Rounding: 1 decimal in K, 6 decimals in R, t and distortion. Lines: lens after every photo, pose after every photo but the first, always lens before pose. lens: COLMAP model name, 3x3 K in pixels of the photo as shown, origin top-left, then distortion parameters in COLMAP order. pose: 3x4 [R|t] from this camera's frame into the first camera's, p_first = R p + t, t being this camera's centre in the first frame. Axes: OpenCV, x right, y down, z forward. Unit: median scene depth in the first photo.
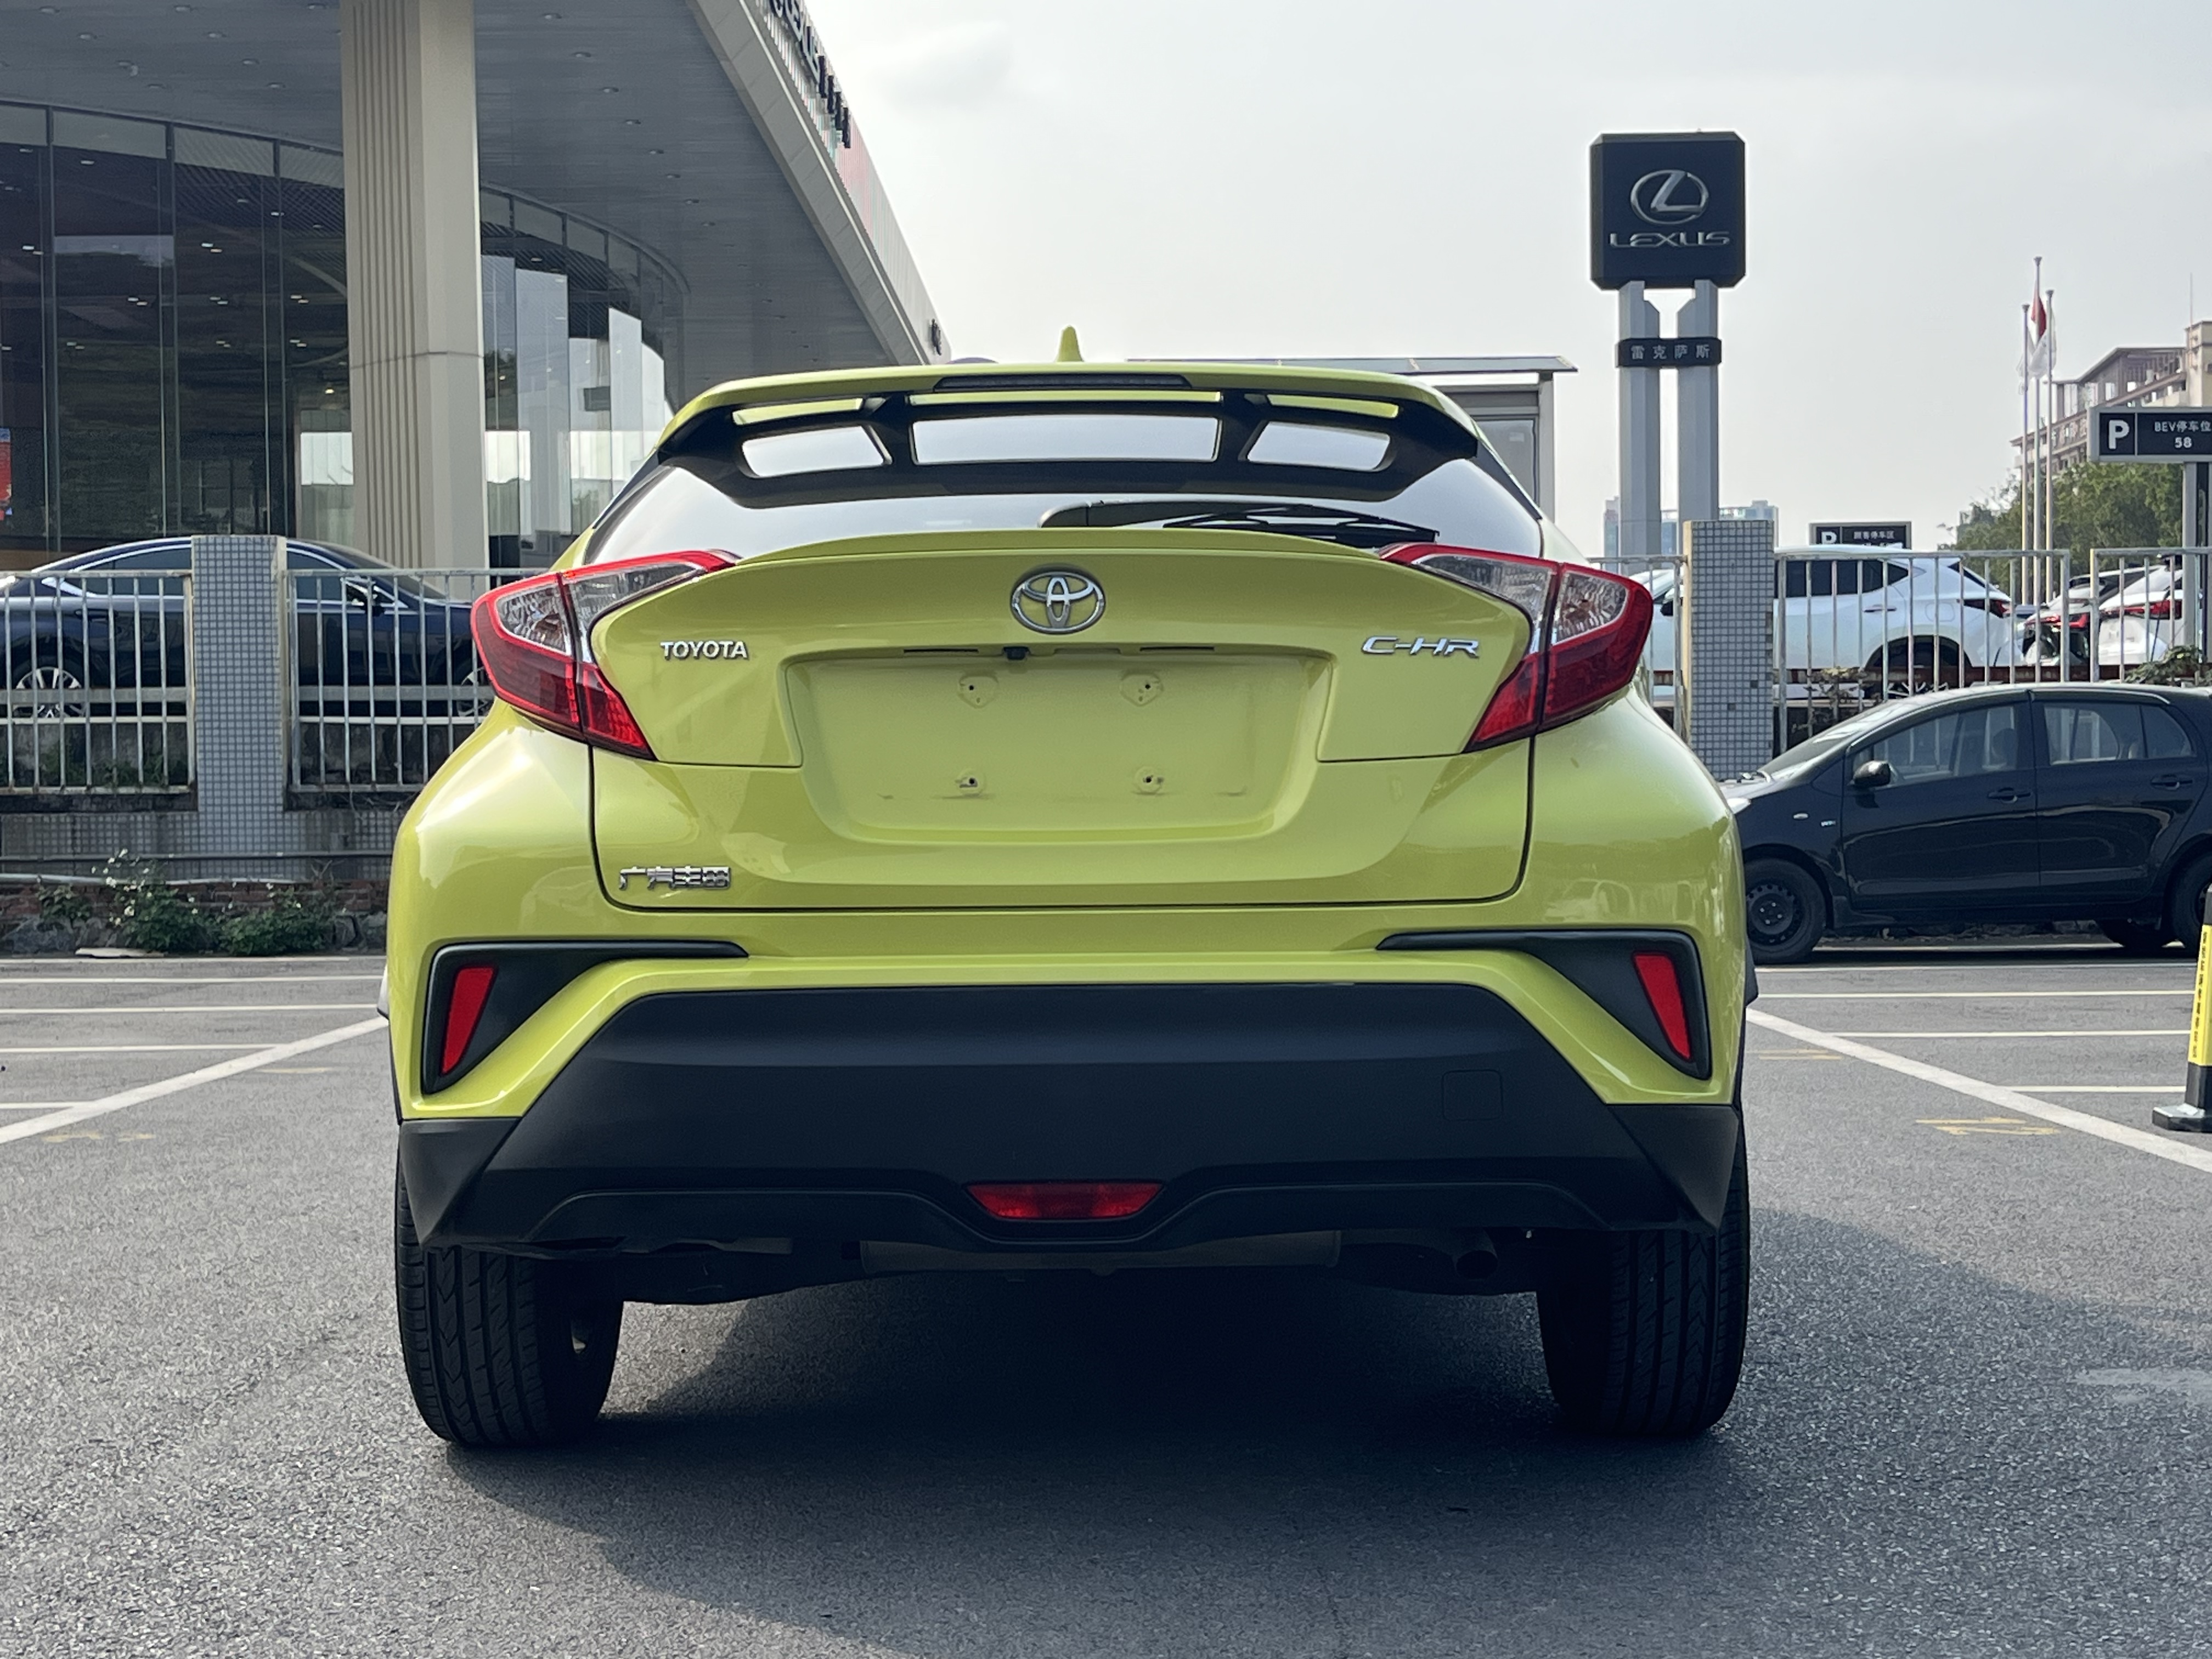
lens RADIAL K [[3413.4, 0, 1102.4], [0, 3413.4, 943.4], [0, 0, 1]] dist [0.124796, -0.373524]
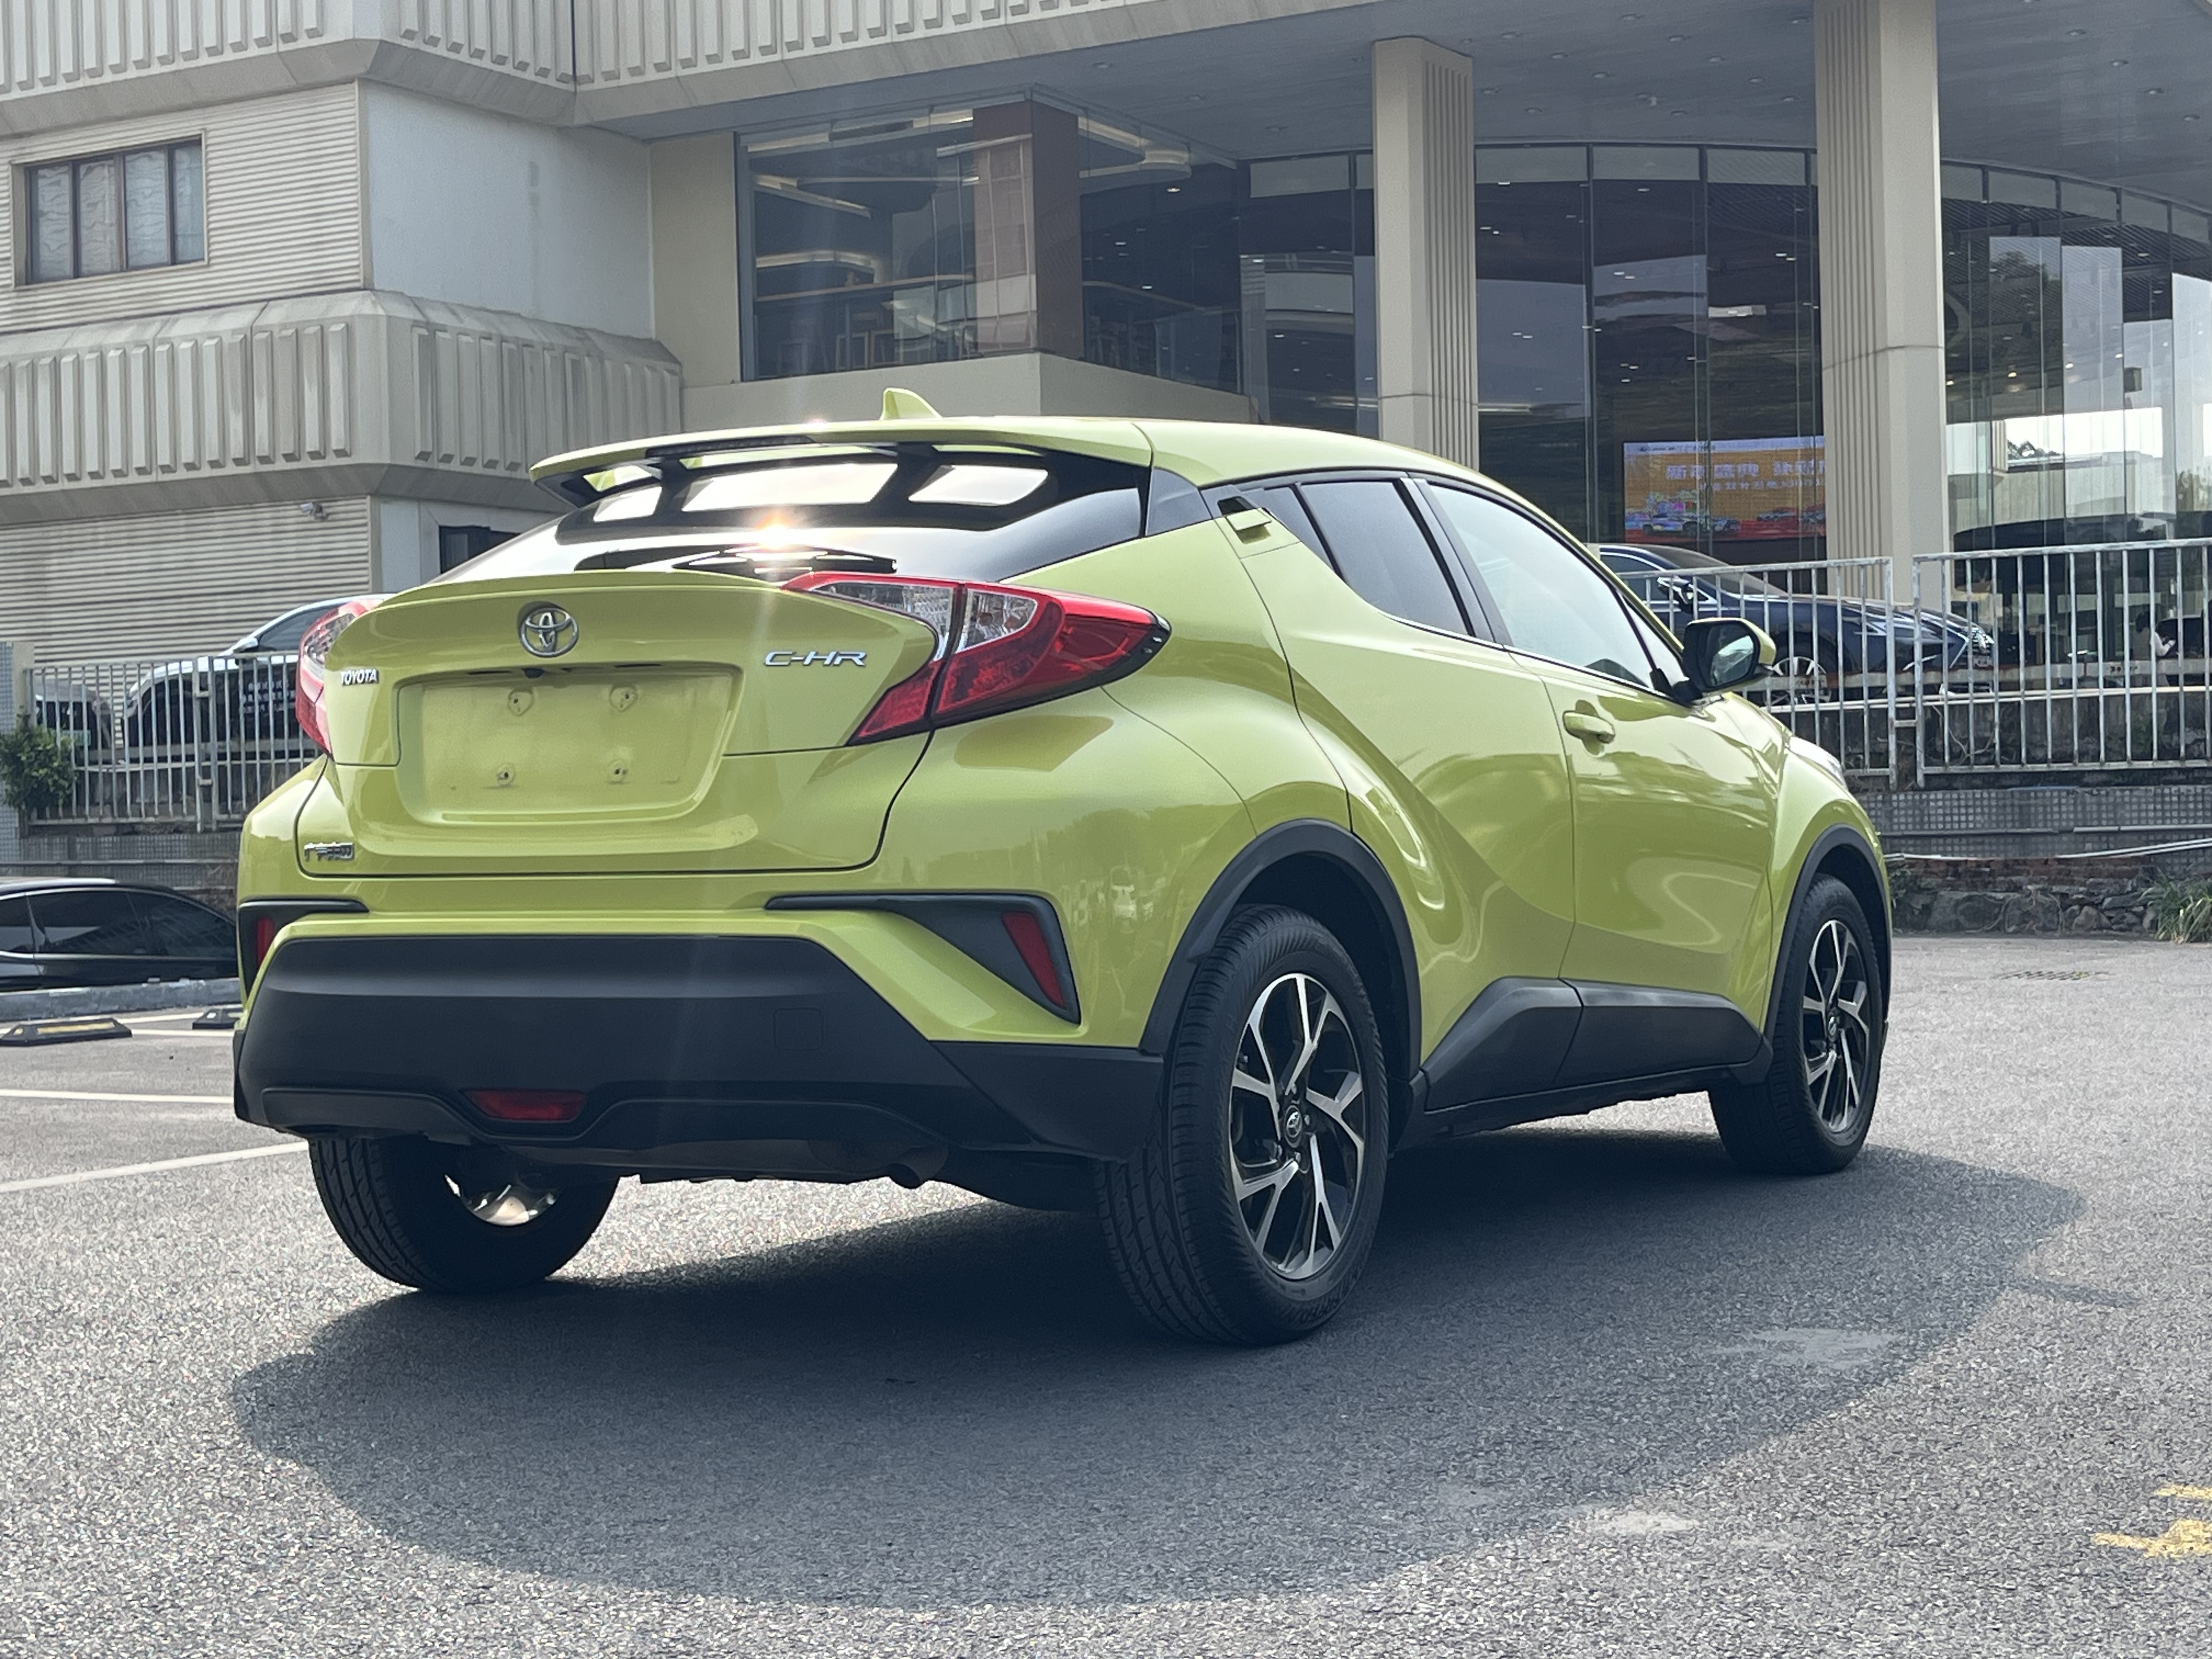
lens RADIAL K [[3413.4, 0, 1102.4], [0, 3413.4, 943.4], [0, 0, 1]] dist [0.124796, -0.373524]
pose [[0.866775, 0.012476, -0.498543, 0.153099], [-0.010921, 0.999922, 0.006036, 0.001017], [0.498579, 0.000213, 0.866844, 0.000914]]
